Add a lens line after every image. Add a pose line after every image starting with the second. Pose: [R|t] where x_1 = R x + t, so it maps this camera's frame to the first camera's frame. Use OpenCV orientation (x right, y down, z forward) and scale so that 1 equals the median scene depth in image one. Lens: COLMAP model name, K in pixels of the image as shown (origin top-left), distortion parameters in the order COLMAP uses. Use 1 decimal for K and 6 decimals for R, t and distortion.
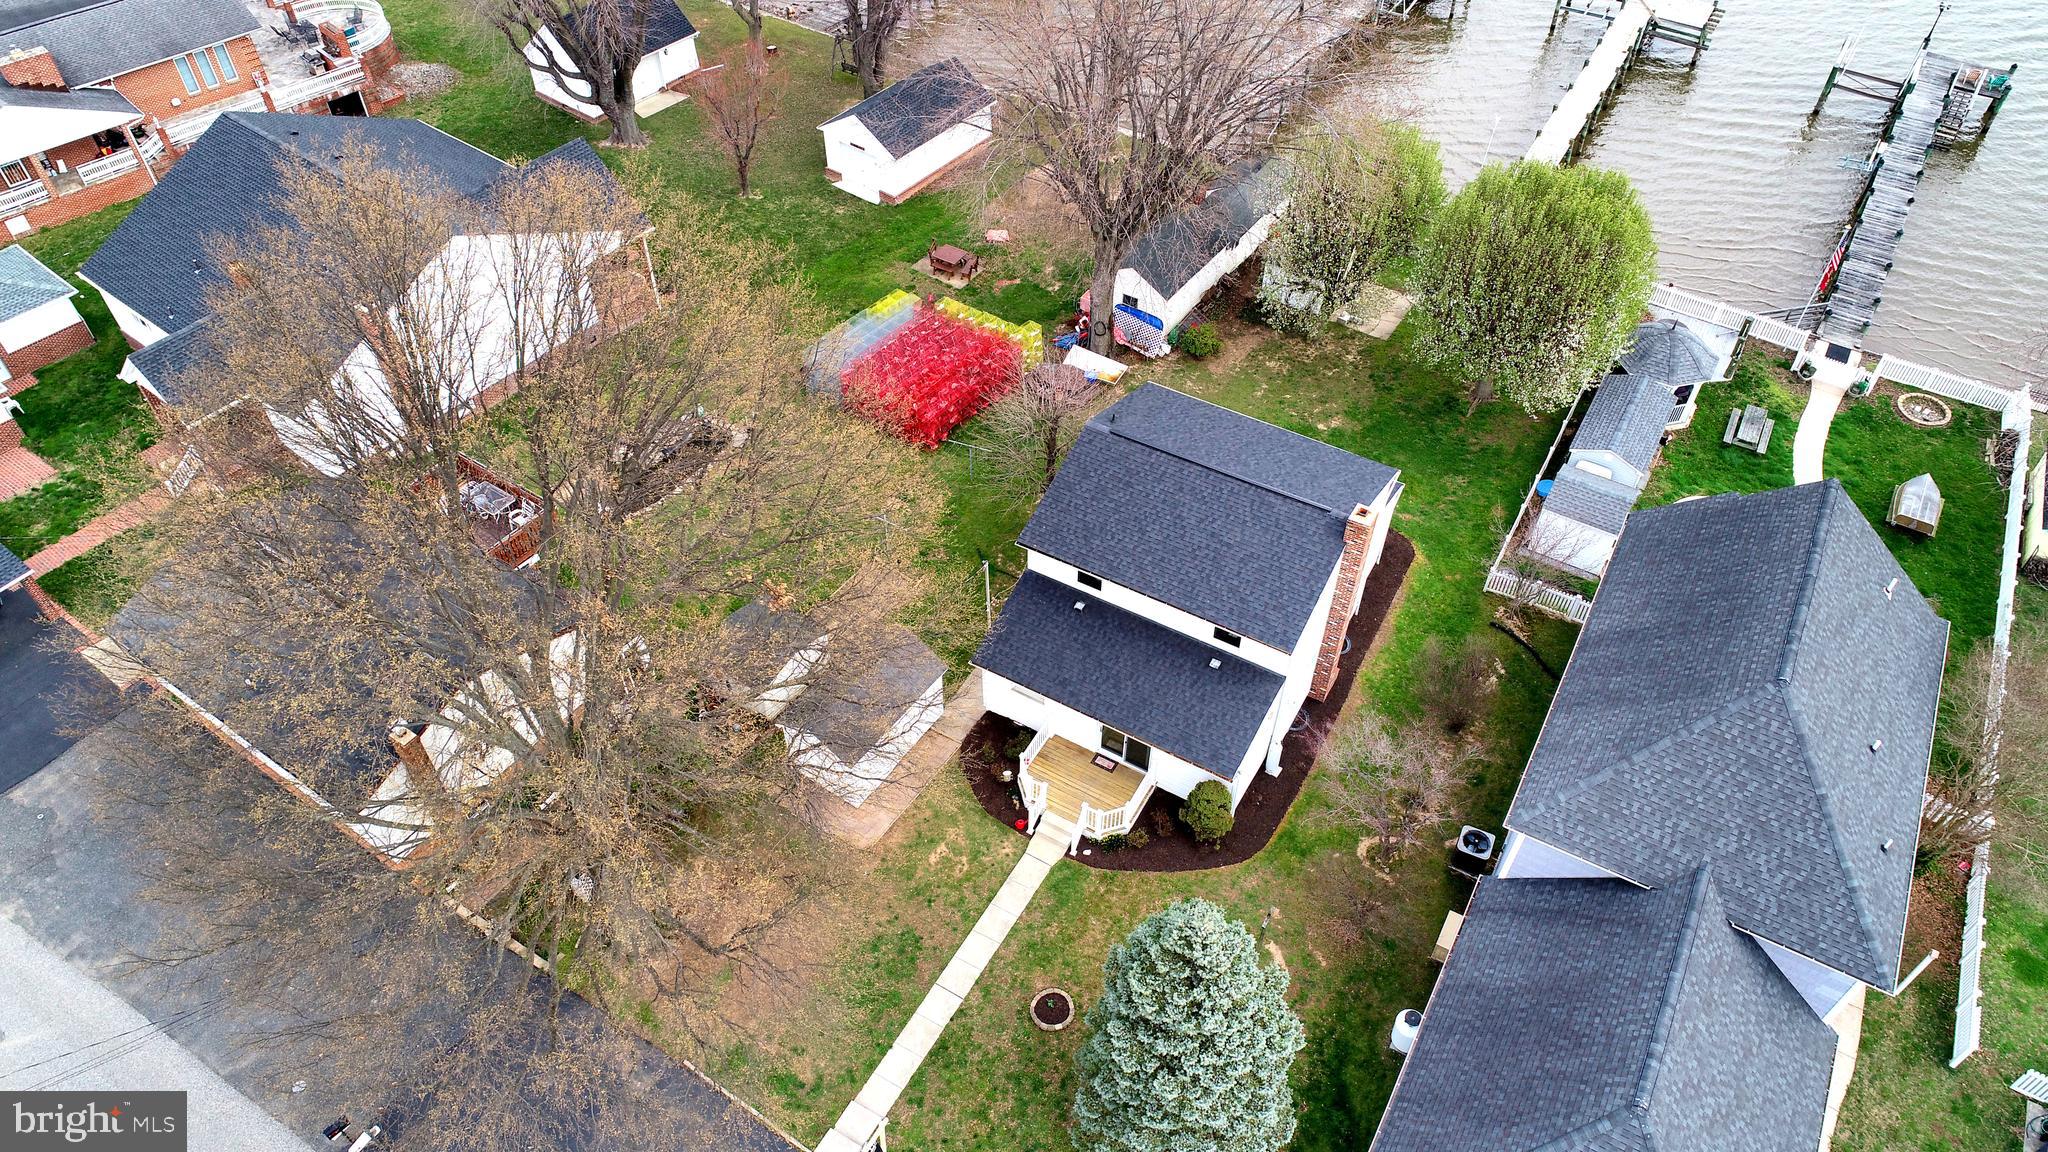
lens RADIAL K [[1367.6, 0, 1025.5], [0, 1367.6, 576.7], [0, 0, 1]] dist [-0.003381, 0.000836]
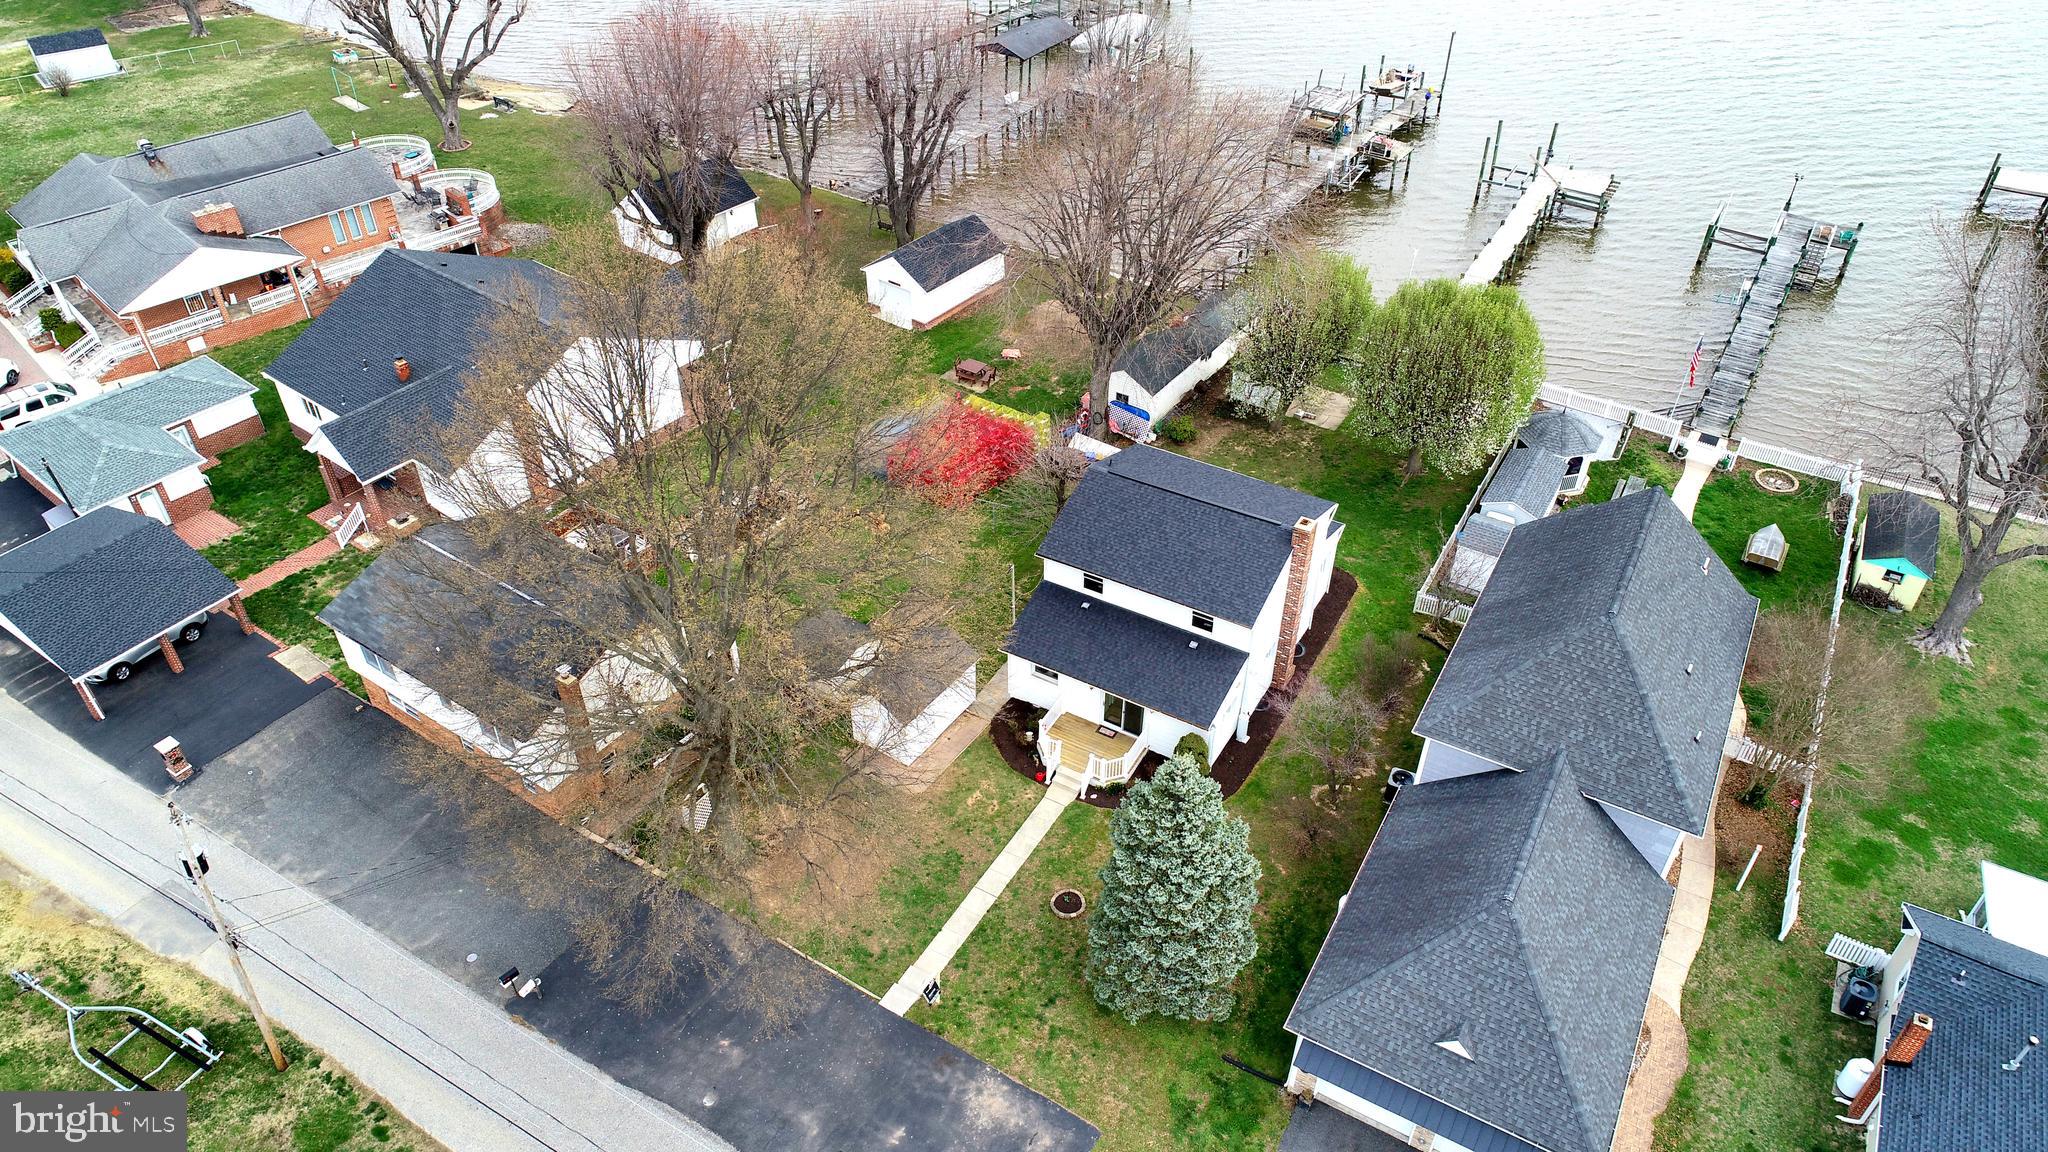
lens RADIAL K [[1367.6, 0, 1025.5], [0, 1367.6, 576.7], [0, 0, 1]] dist [-0.003381, 0.000836]
pose [[0.999984, -0.002568, 0.004959, -0.018225], [0.003215, 0.990797, -0.135318, 0.137112], [-0.004566, 0.135332, 0.990790, -0.208390]]
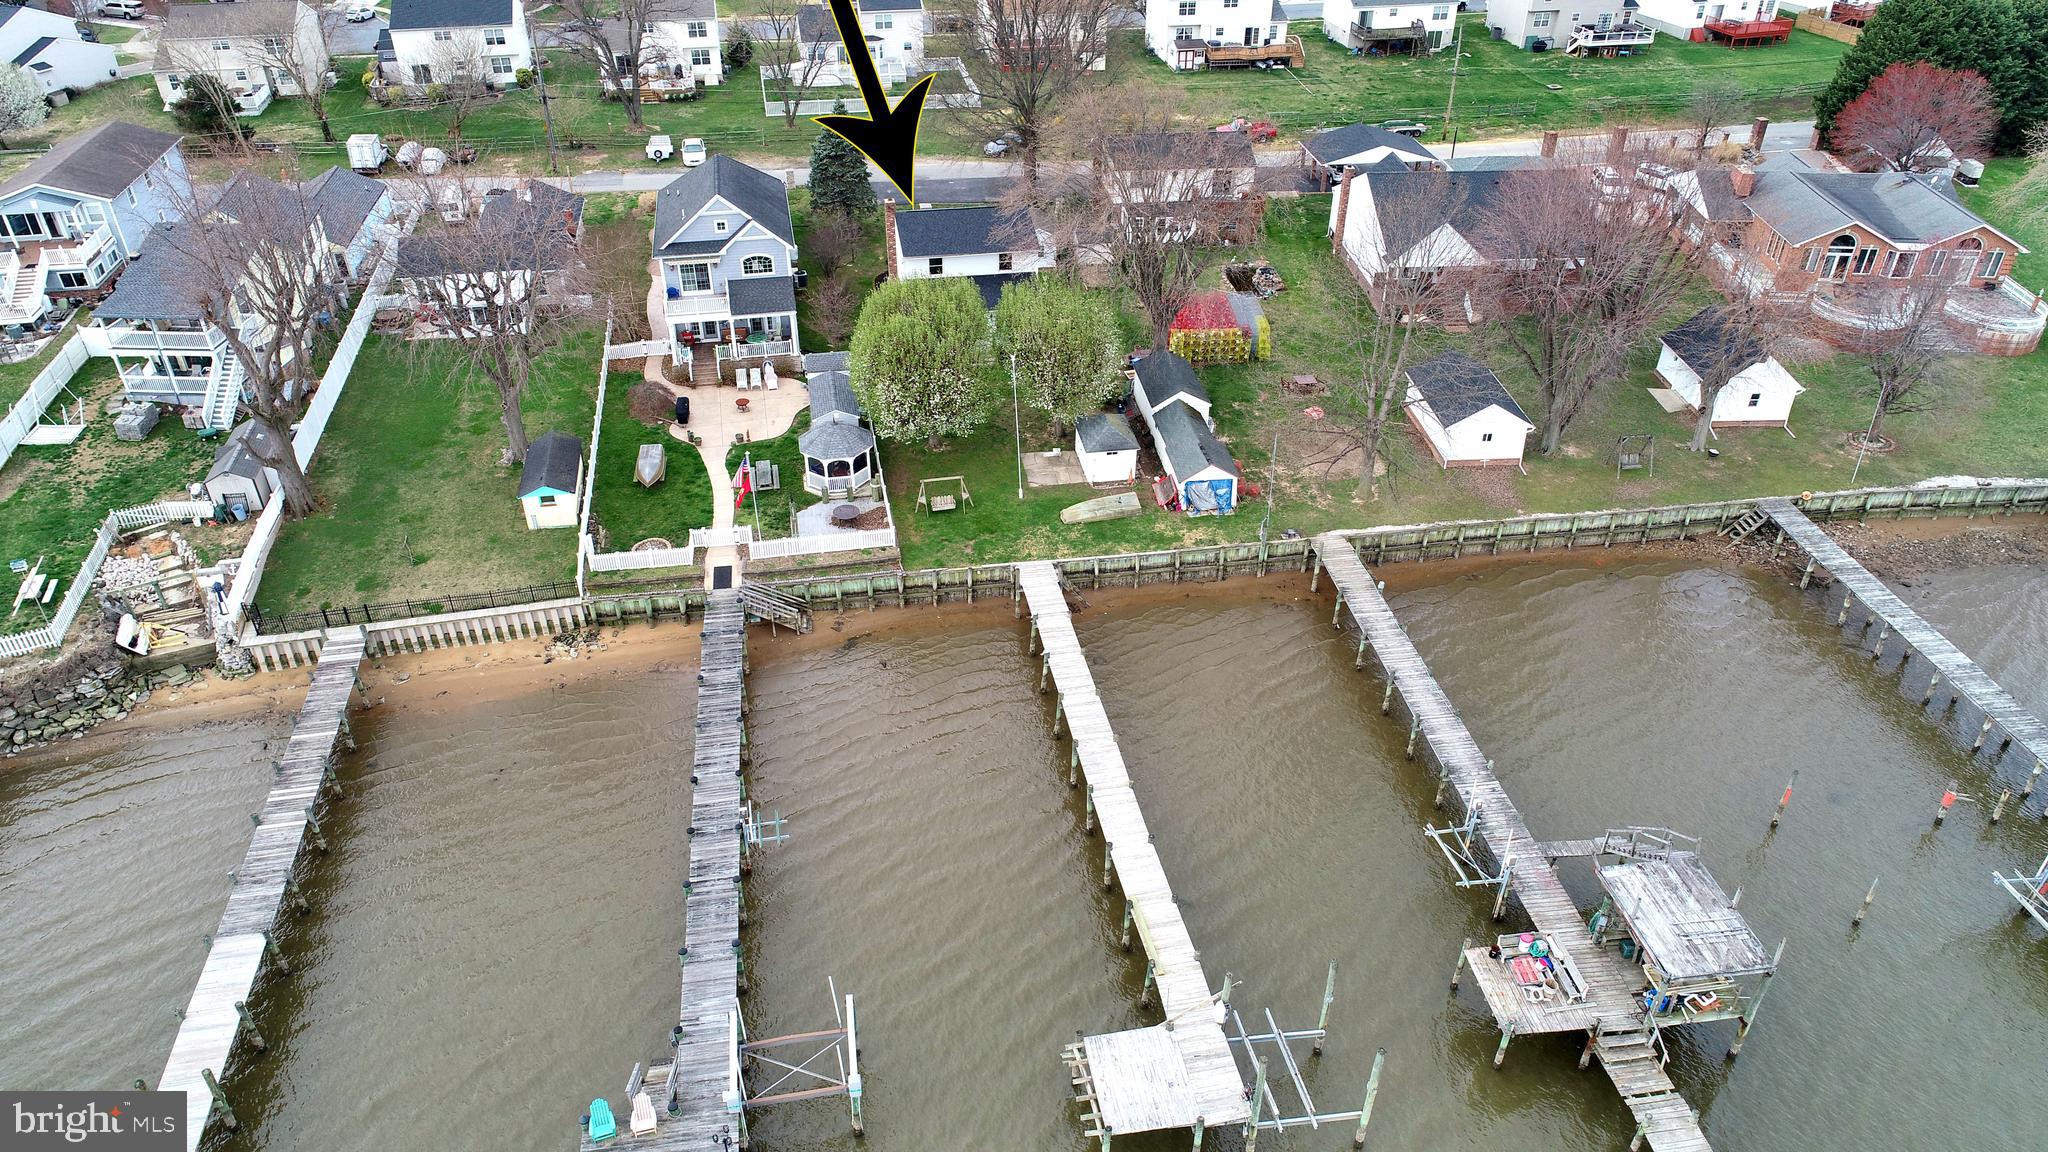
lens RADIAL K [[1367.6, 0, 1025.5], [0, 1367.6, 576.7], [0, 0, 1]] dist [-0.003381, 0.000836]
pose [[-0.751619, 0.363041, -0.550699, 1.214737], [-0.478722, 0.274105, 0.834081, -1.470664], [0.453755, 0.890543, -0.032227, 1.341670]]
